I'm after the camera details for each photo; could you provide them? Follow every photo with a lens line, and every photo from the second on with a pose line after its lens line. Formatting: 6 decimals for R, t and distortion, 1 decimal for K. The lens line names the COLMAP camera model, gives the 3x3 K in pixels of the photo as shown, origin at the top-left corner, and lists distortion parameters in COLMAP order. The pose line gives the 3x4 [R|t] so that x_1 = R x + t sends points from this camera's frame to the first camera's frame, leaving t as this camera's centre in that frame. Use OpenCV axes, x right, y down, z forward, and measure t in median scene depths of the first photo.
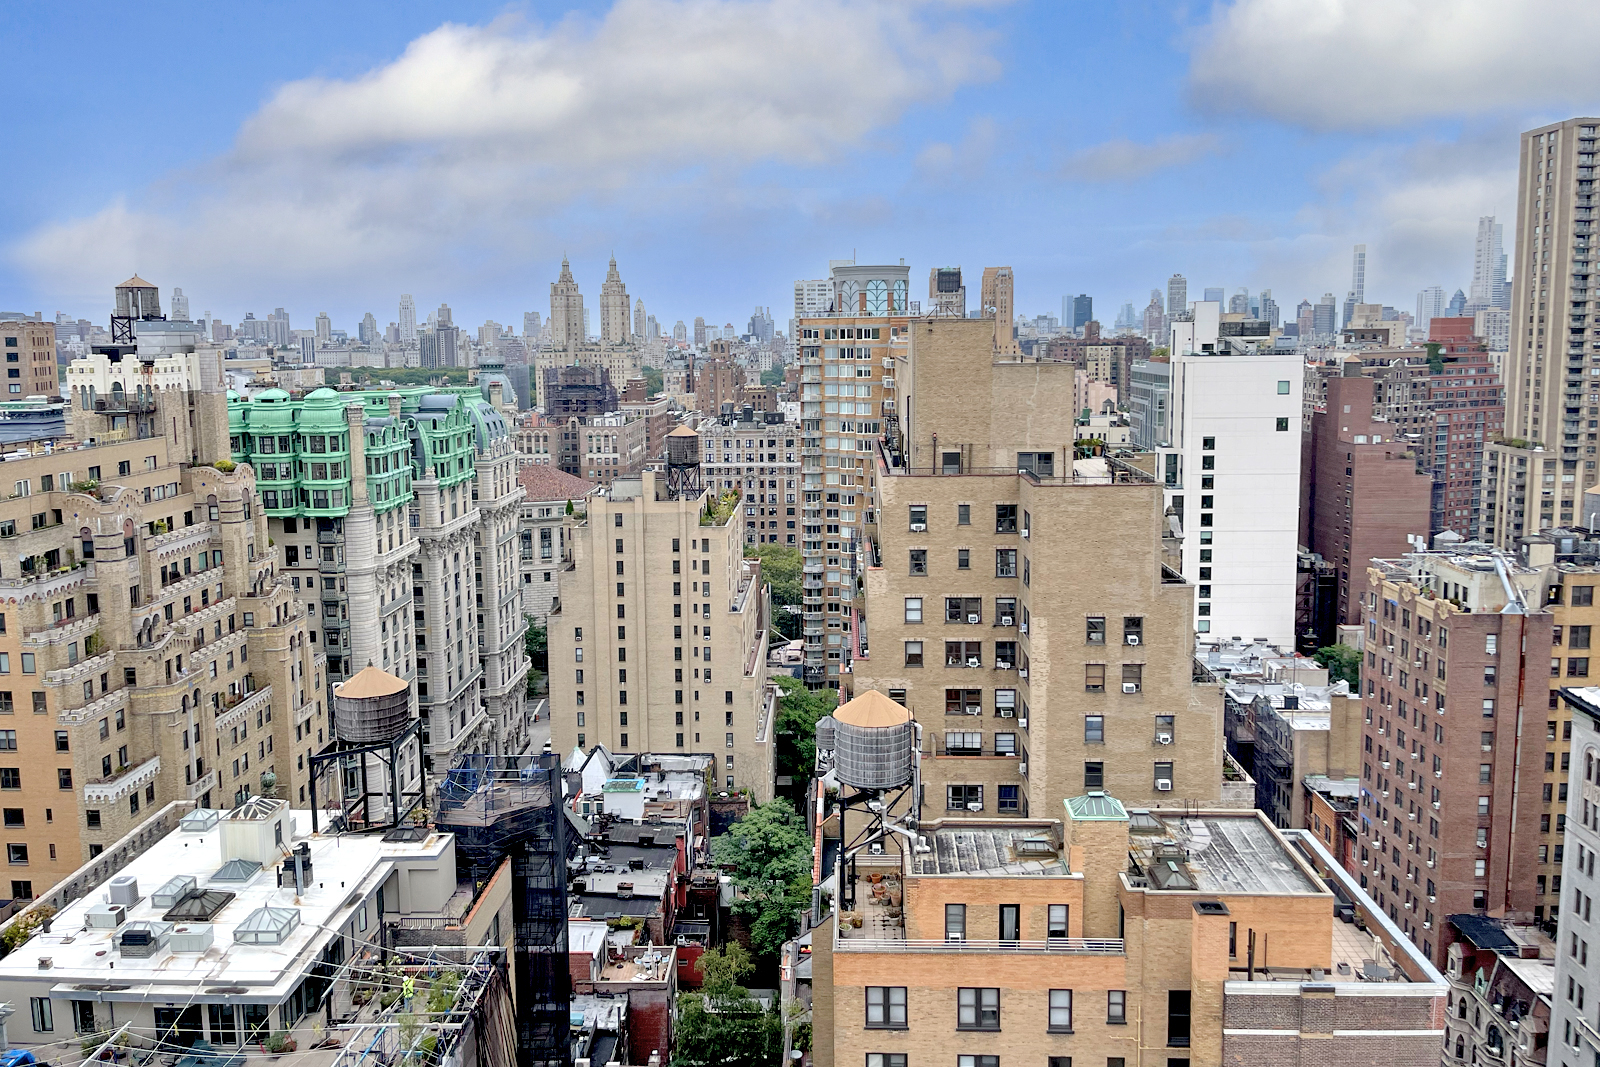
lens RADIAL K [[1180.0, 0, 803.0], [0, 1180.0, 479.3], [0, 0, 1]] dist [-0.006173, -0.005868]
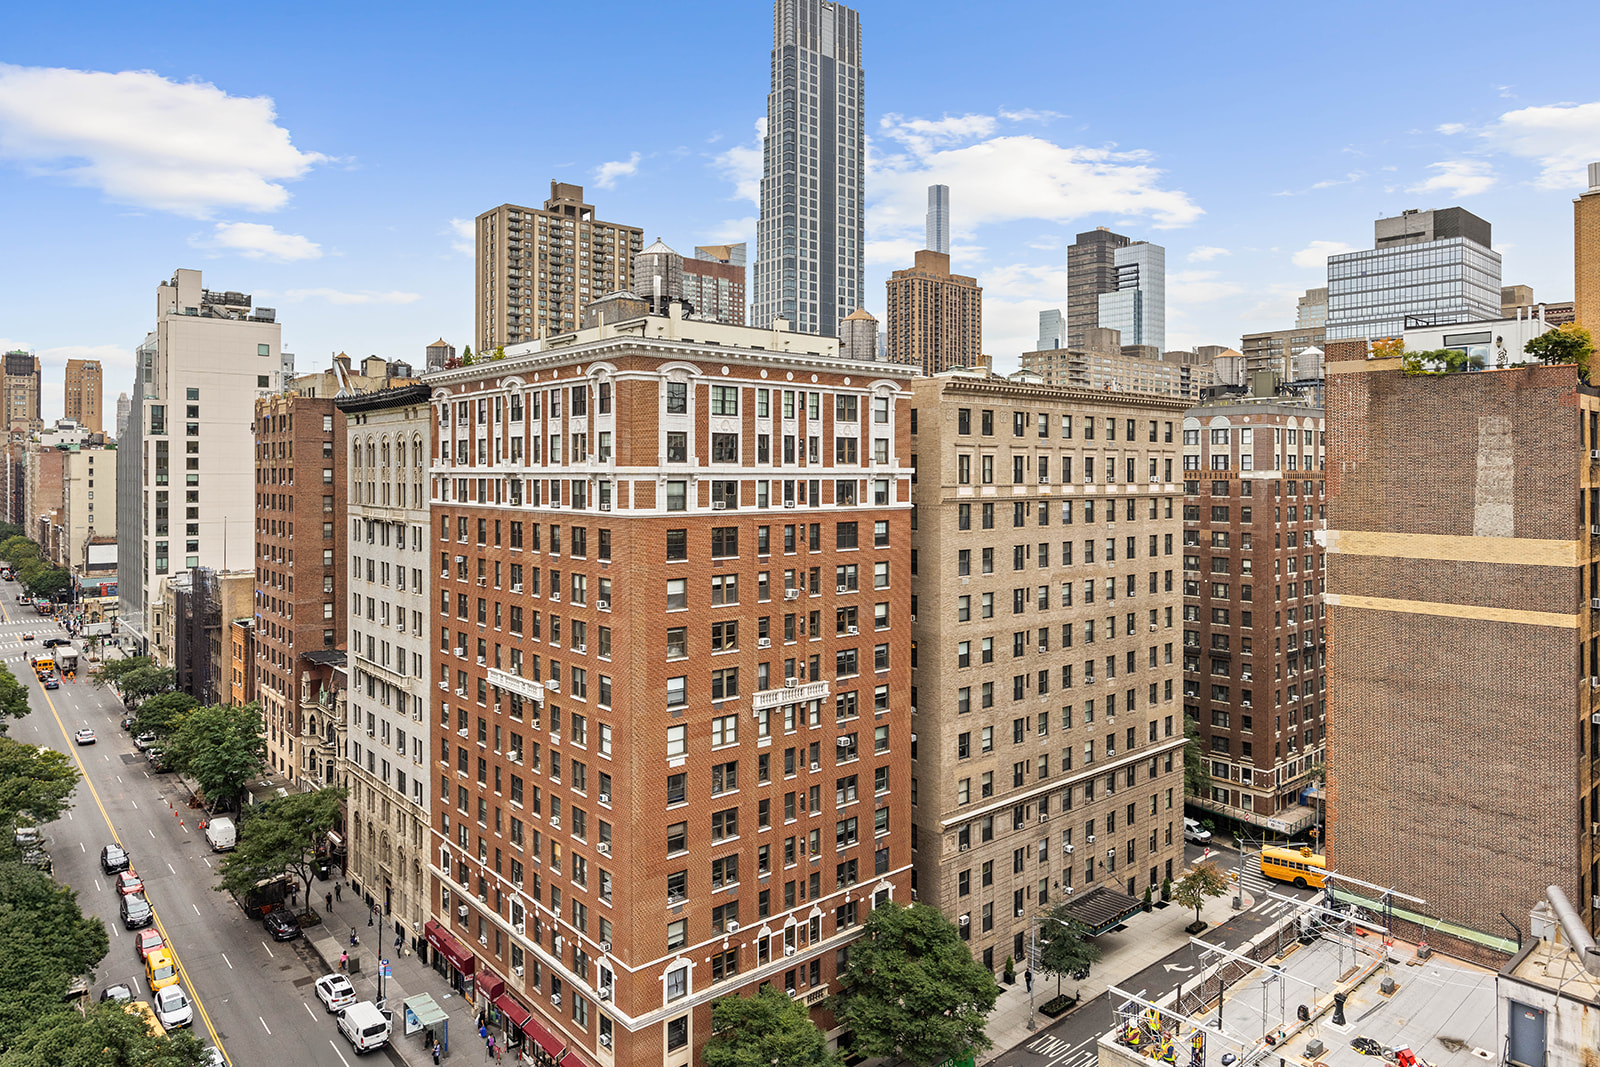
lens RADIAL K [[976.5, 0, 809.4], [0, 976.5, 529.8], [0, 0, 1]] dist [-0.003041, 0.000709]
pose [[0.733104, 0.014161, 0.679969, 0.146495], [0.062865, 0.994092, -0.088480, 0.214636], [-0.677205, 0.107611, 0.727883, -0.051323]]
